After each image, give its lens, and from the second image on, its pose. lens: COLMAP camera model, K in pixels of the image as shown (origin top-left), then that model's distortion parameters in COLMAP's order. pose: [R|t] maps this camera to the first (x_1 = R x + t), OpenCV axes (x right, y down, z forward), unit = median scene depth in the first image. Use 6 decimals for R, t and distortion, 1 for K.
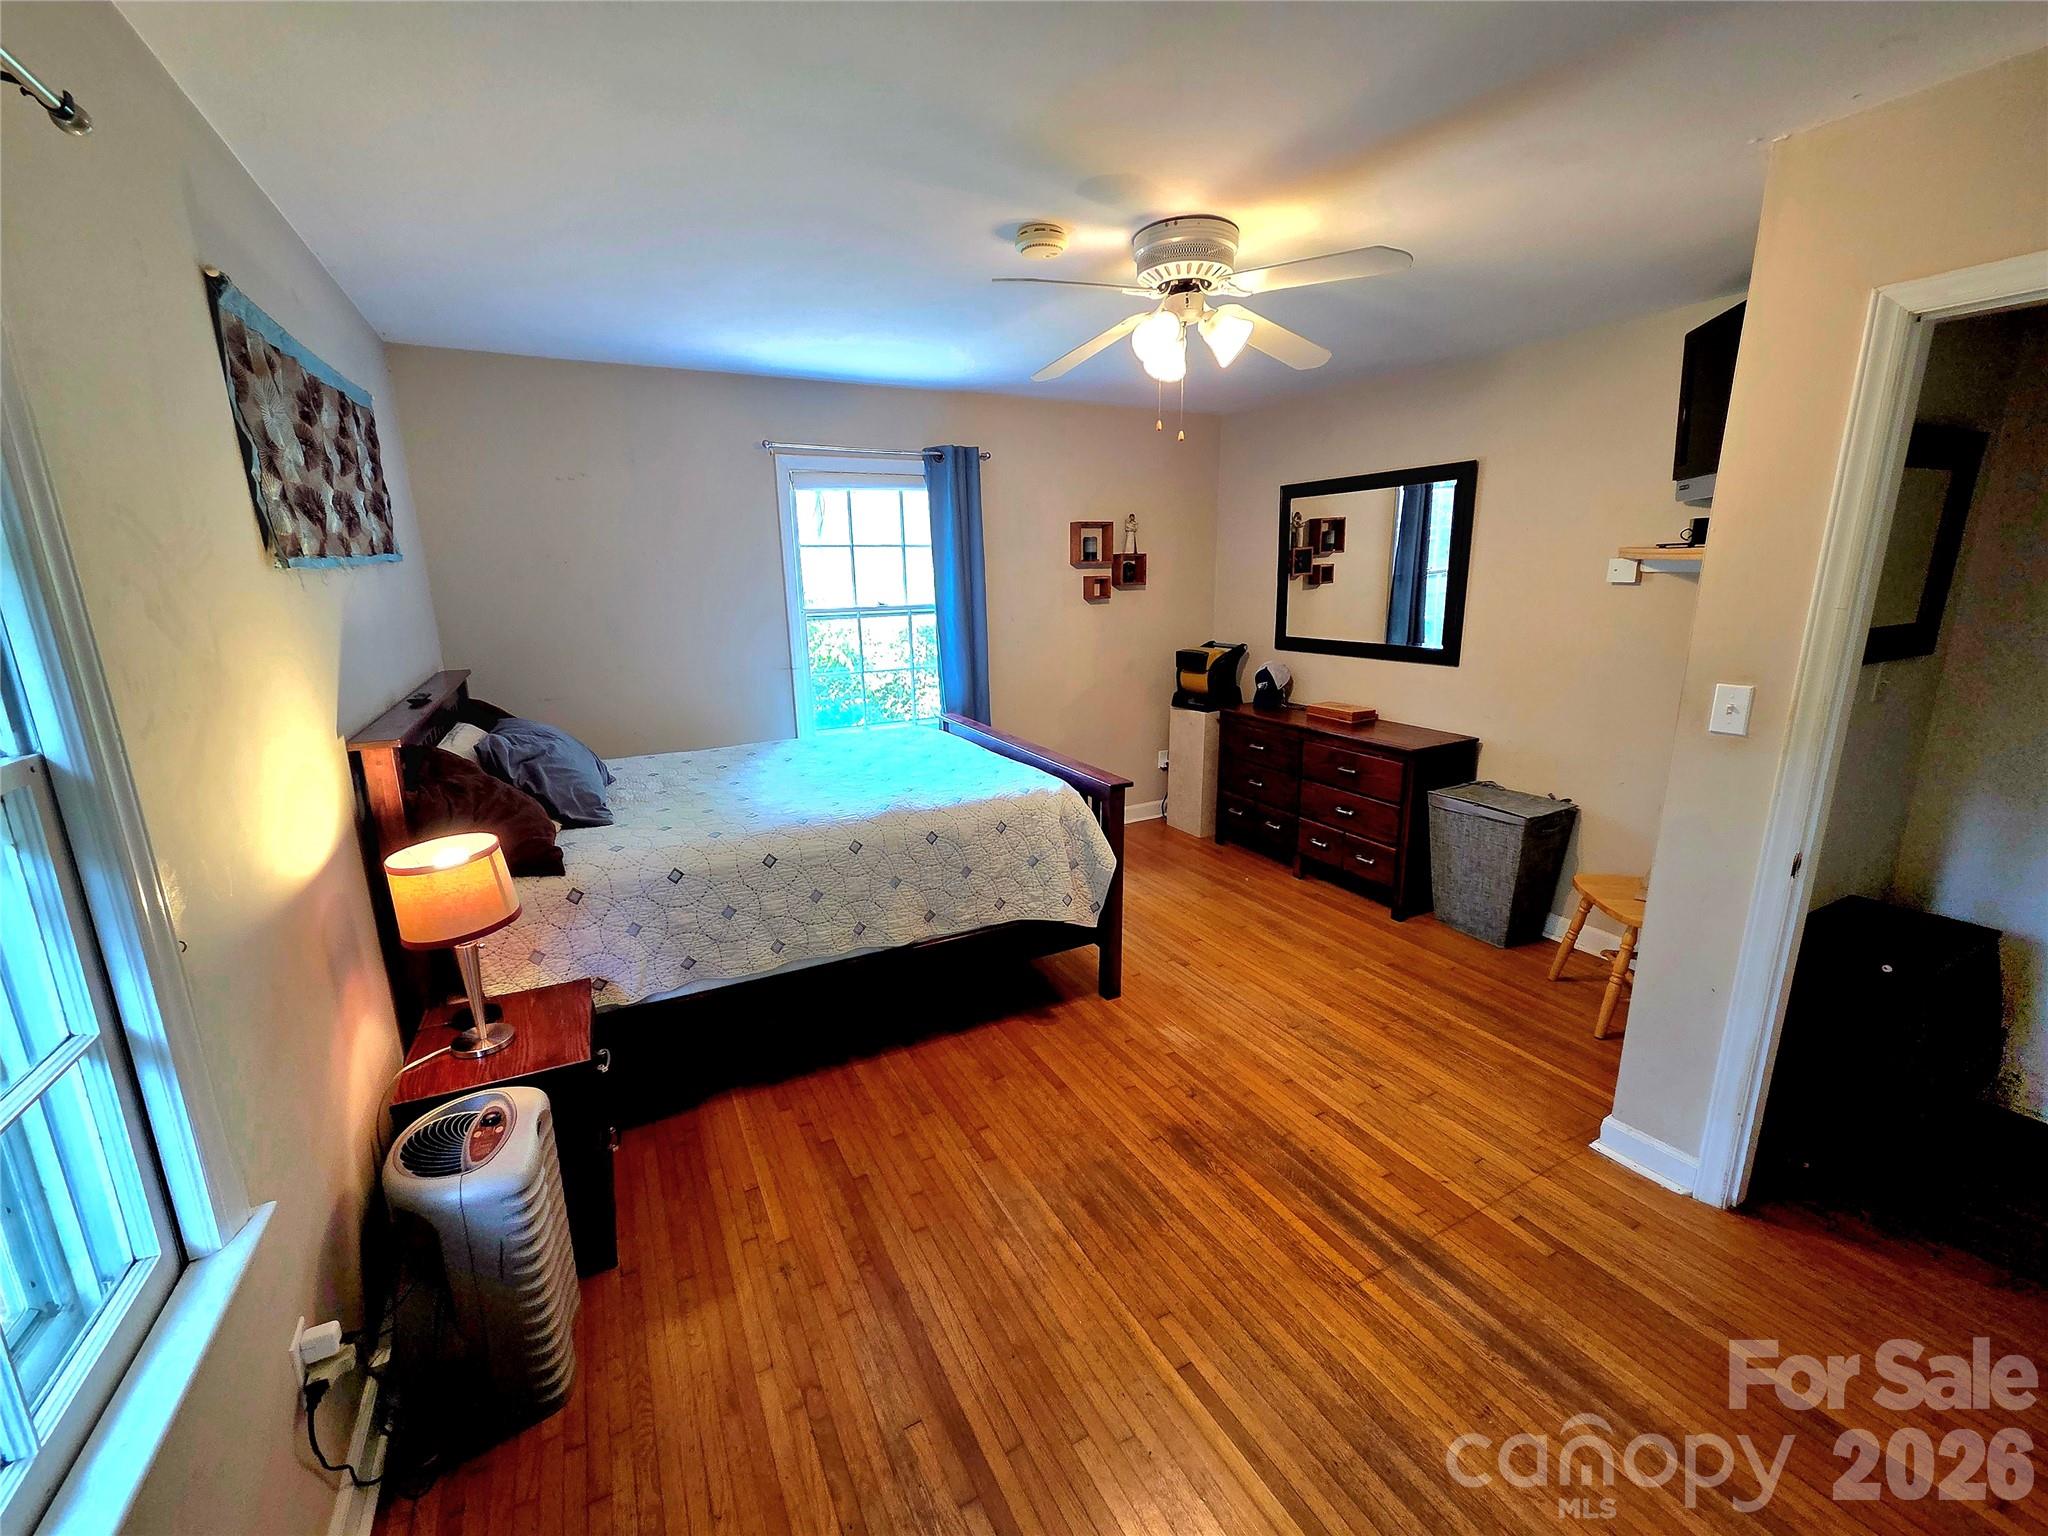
lens RADIAL K [[837.4, 0, 1020.6], [0, 837.4, 764.5], [0, 0, 1]] dist [0.003276, -0.000161]
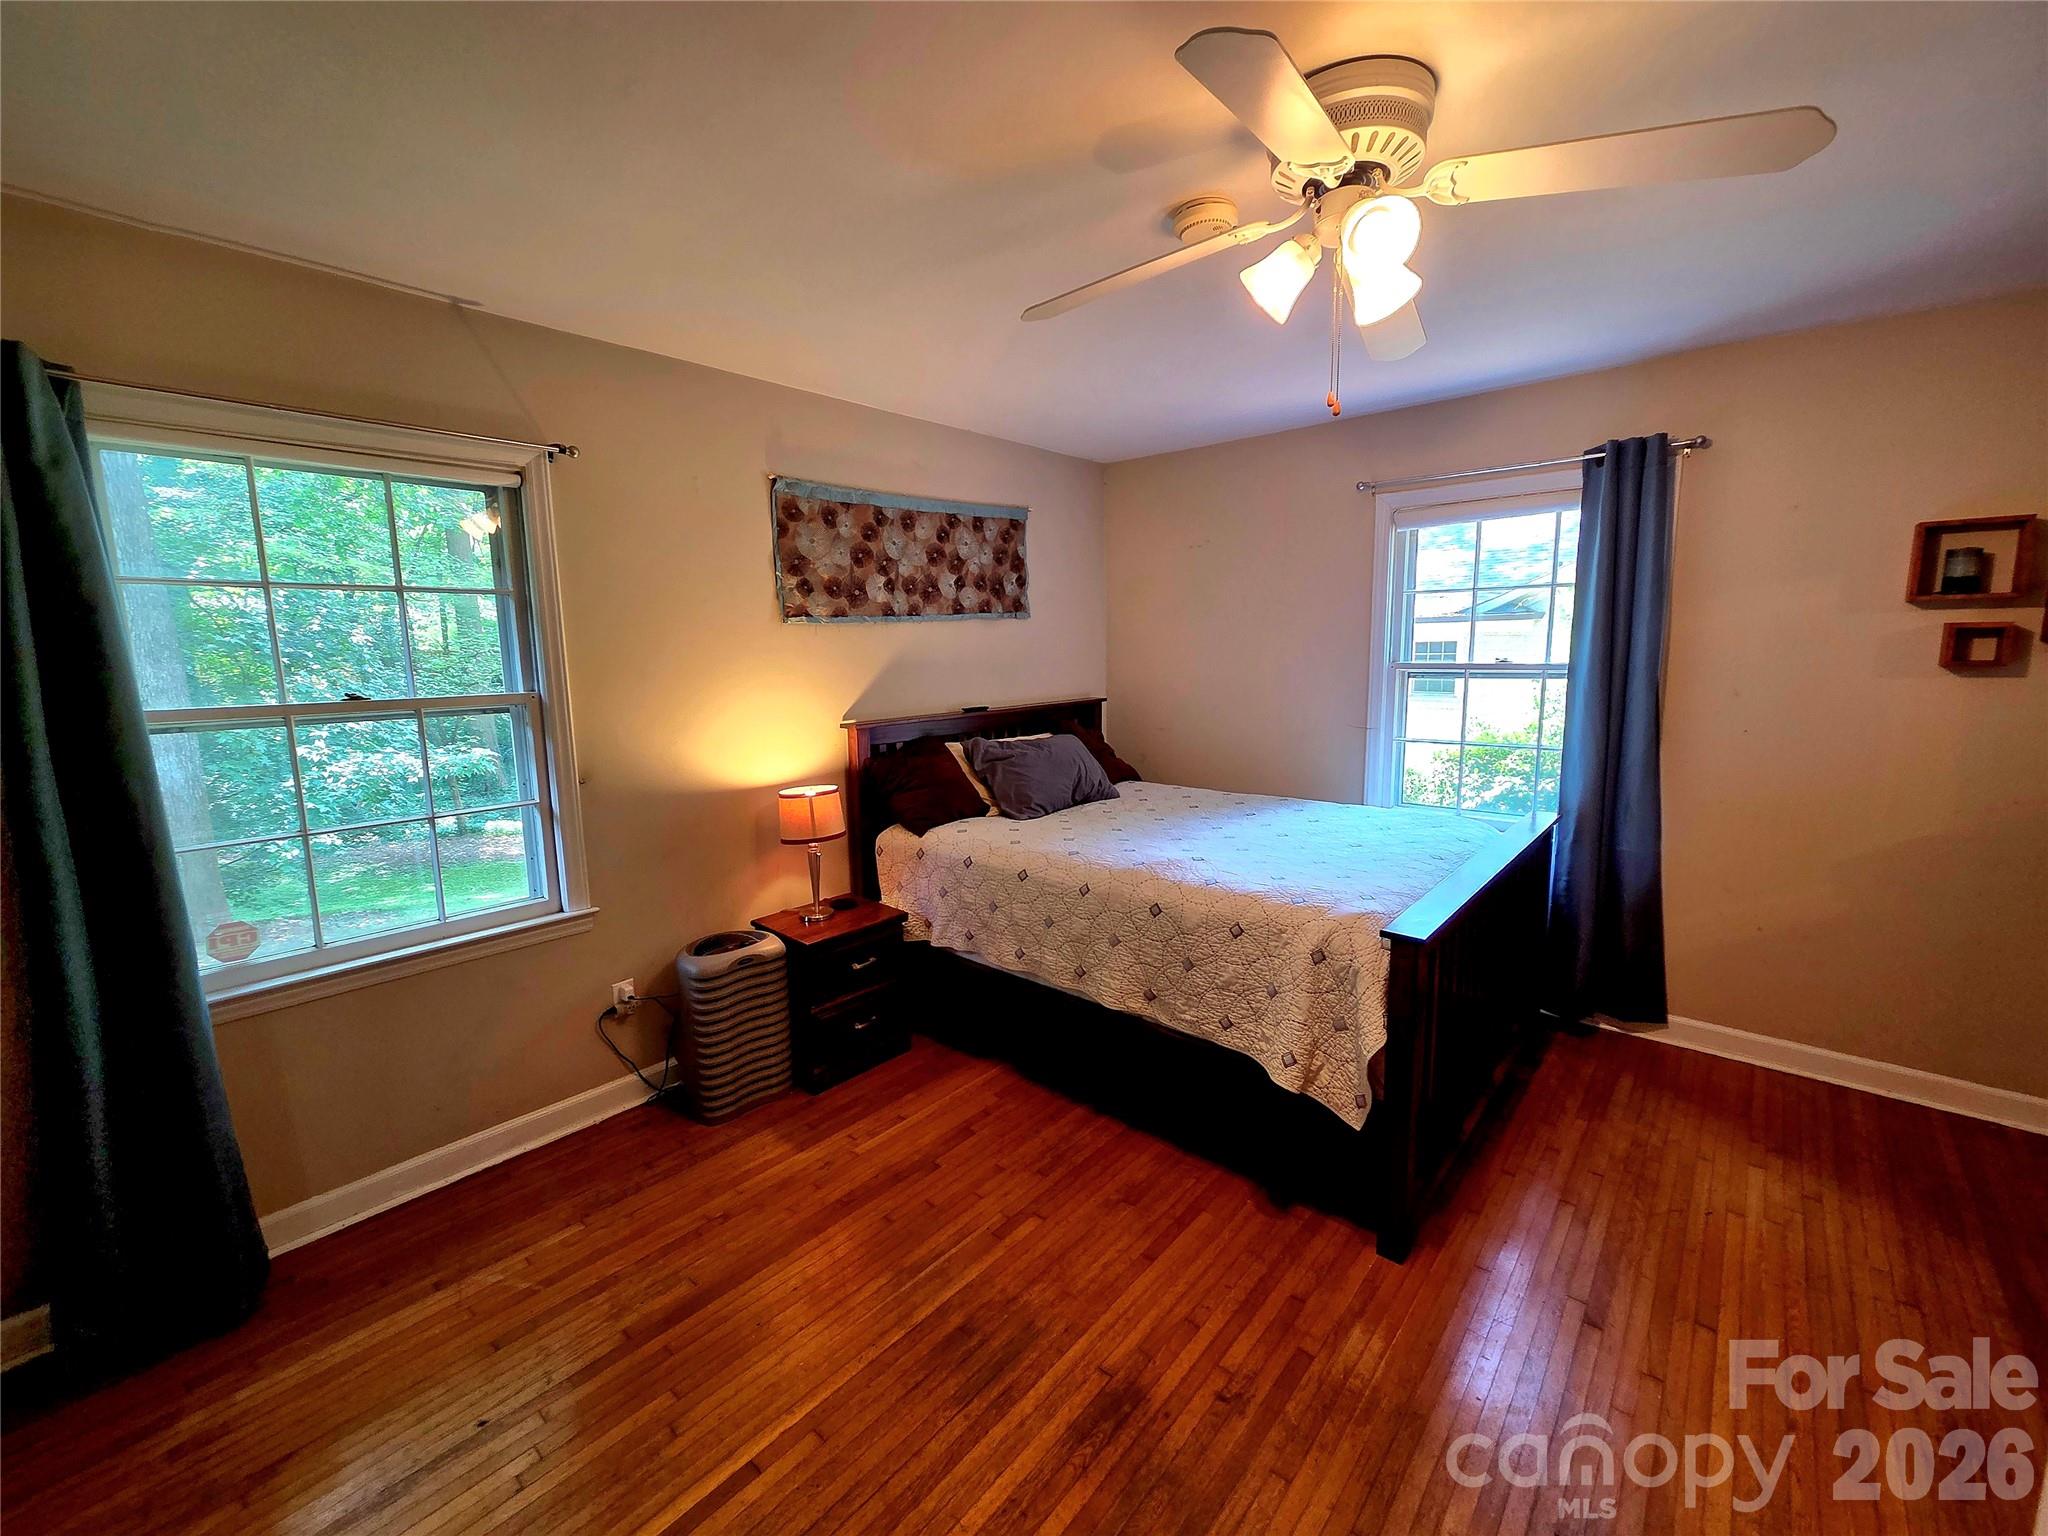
lens RADIAL K [[837.4, 0, 1021.1], [0, 837.4, 764.9], [0, 0, 1]] dist [0.003276, -0.000161]
pose [[0.354453, 0.145855, -0.923628, 0.673114], [-0.203340, 0.976145, 0.076114, -0.107965], [0.912697, 0.160831, 0.375656, 0.515126]]
